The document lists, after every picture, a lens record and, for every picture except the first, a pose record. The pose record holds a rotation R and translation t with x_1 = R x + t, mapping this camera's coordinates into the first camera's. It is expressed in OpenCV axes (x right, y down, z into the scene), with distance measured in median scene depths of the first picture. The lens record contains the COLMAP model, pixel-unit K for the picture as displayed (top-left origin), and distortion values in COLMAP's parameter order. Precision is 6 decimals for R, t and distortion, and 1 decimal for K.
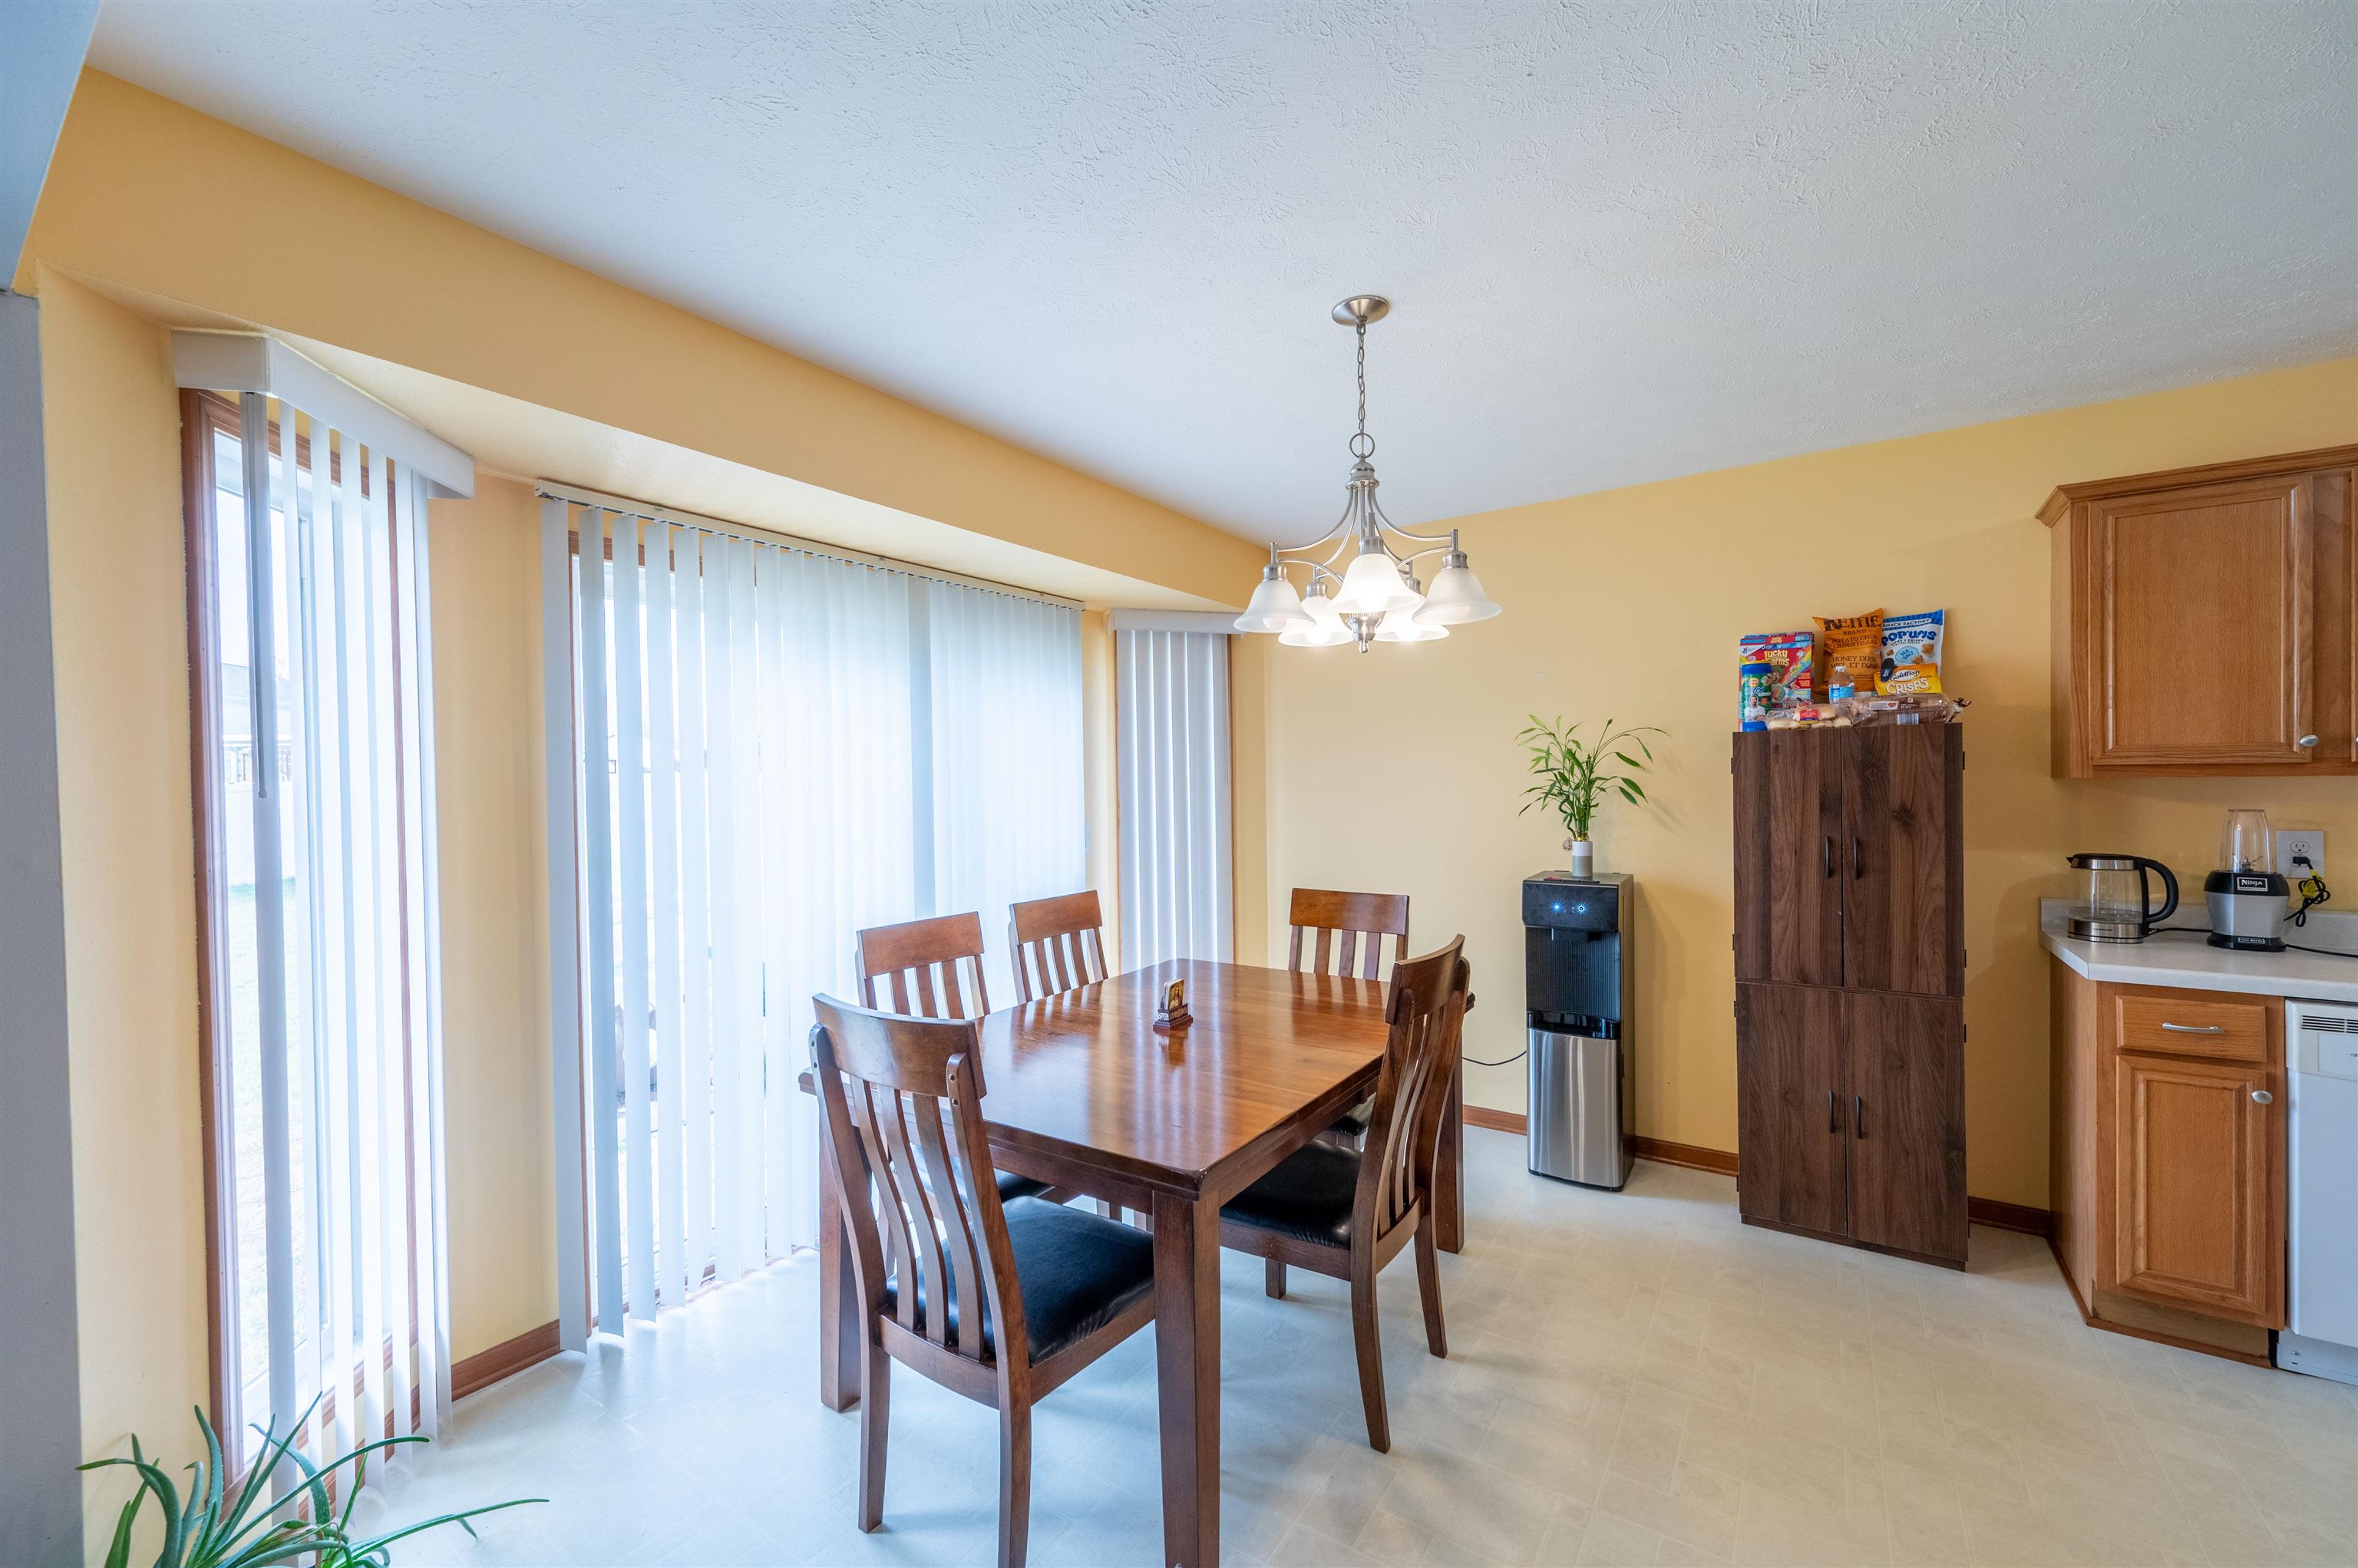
lens RADIAL K [[929.5, 0, 1181.1], [0, 929.5, 794.7], [0, 0, 1]] dist [-0.001838, 0.000588]
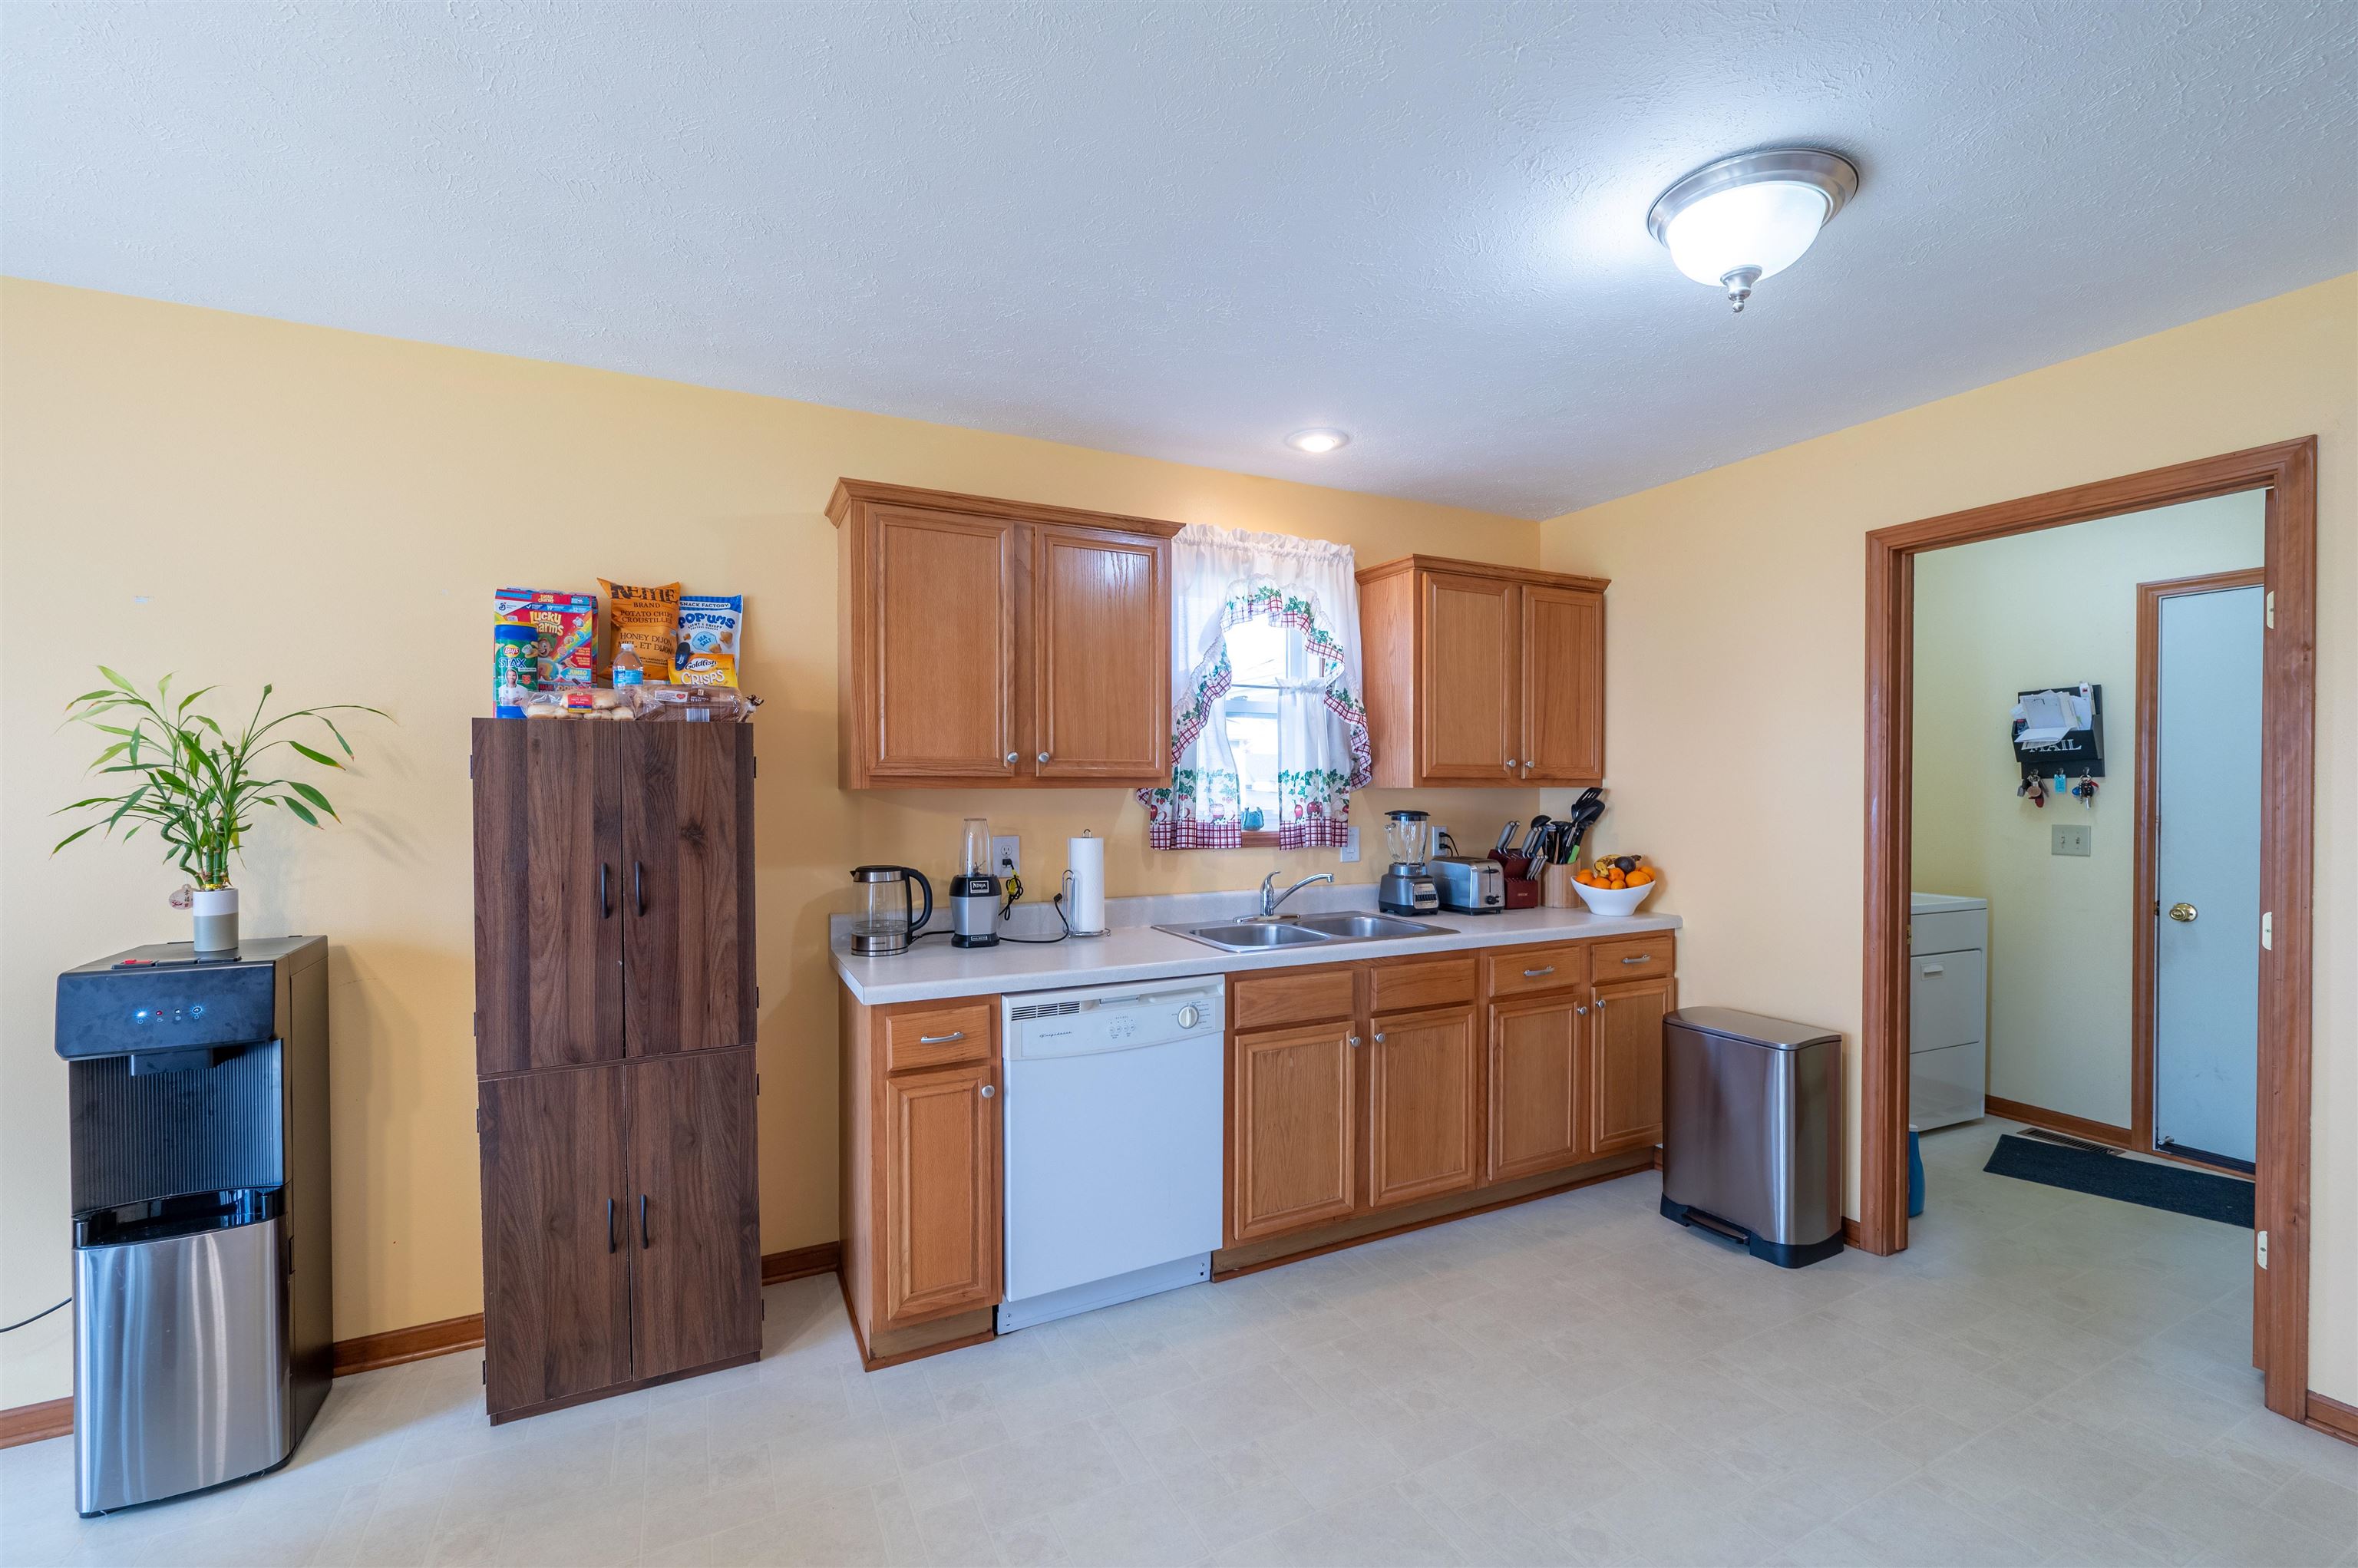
lens RADIAL K [[986.1, 0, 1186.1], [0, 986.1, 796.0], [0, 0, 1]] dist [-0.001275, -0.000438]
pose [[0.478745, 0.002284, 0.877951, 0.217476], [0.005614, 0.999968, -0.005663, -0.002676], [-0.877936, 0.007640, 0.478717, 0.199371]]
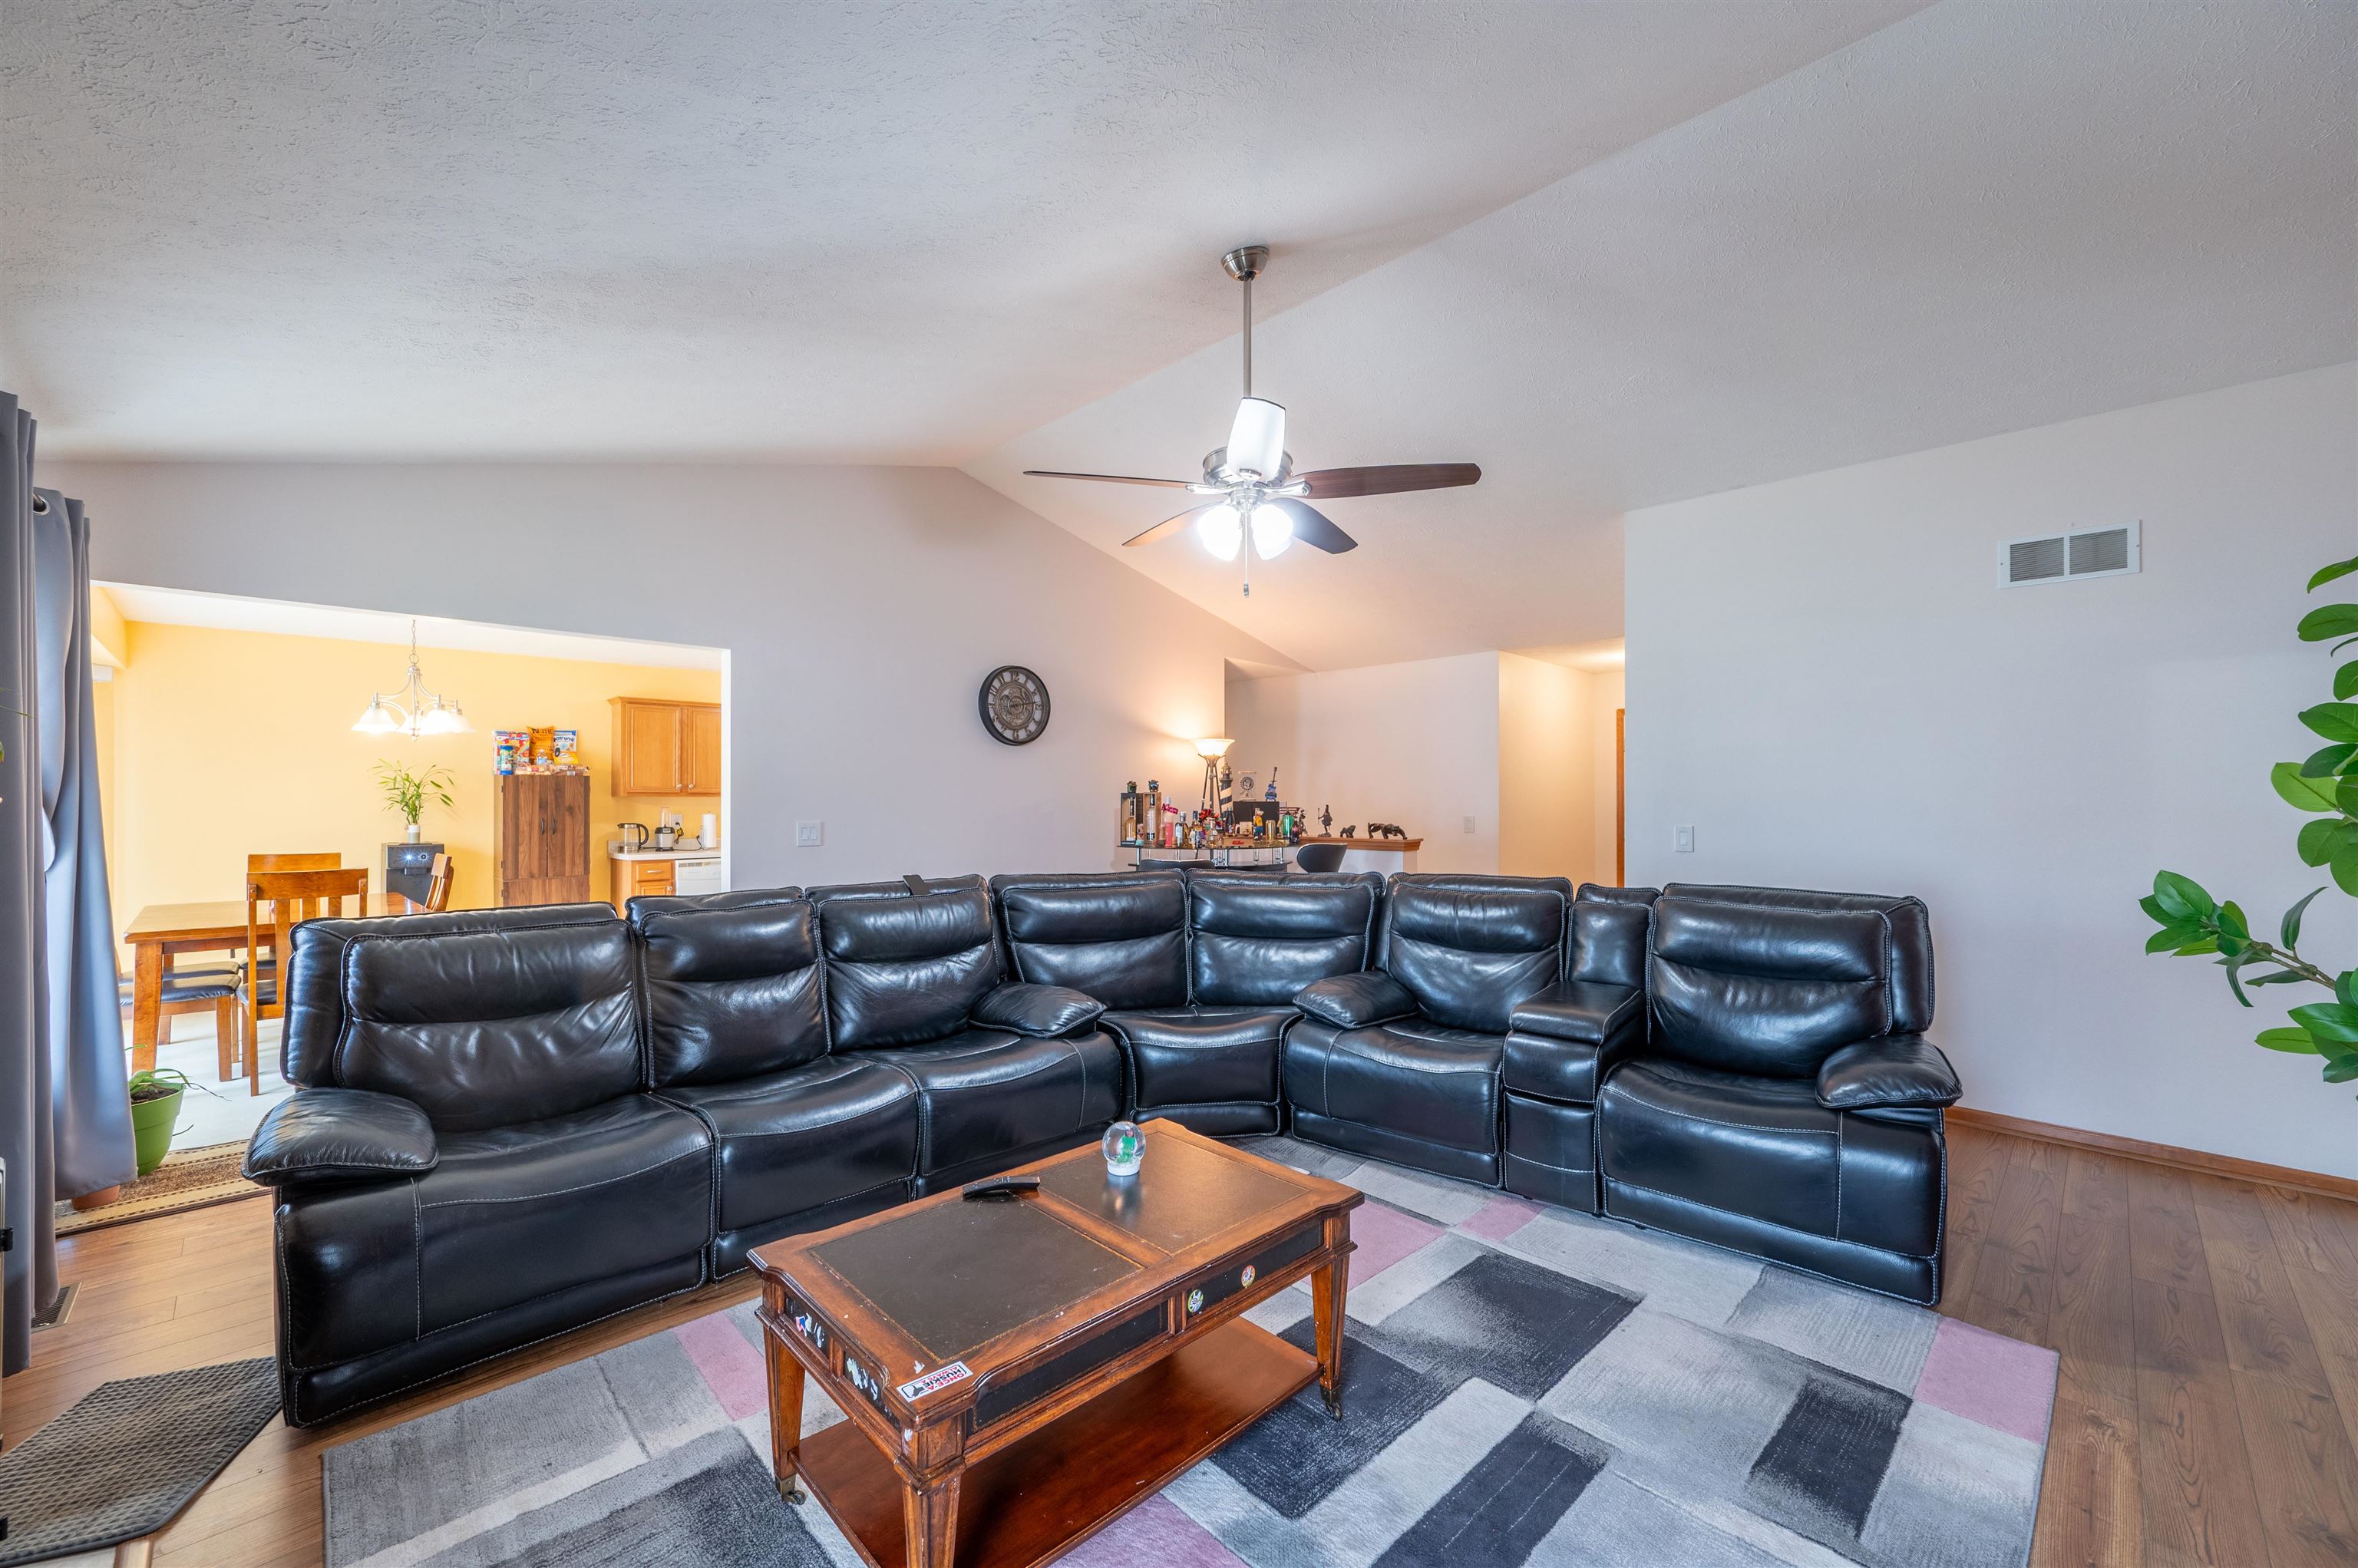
lens RADIAL K [[929.5, 0, 1181.1], [0, 929.5, 794.7], [0, 0, 1]] dist [-0.001838, 0.000588]
pose [[0.192834, 0.021896, 0.980987, -1.441618], [0.013300, 0.999601, -0.024926, 0.067802], [-0.981141, 0.017854, 0.192466, -1.187637]]
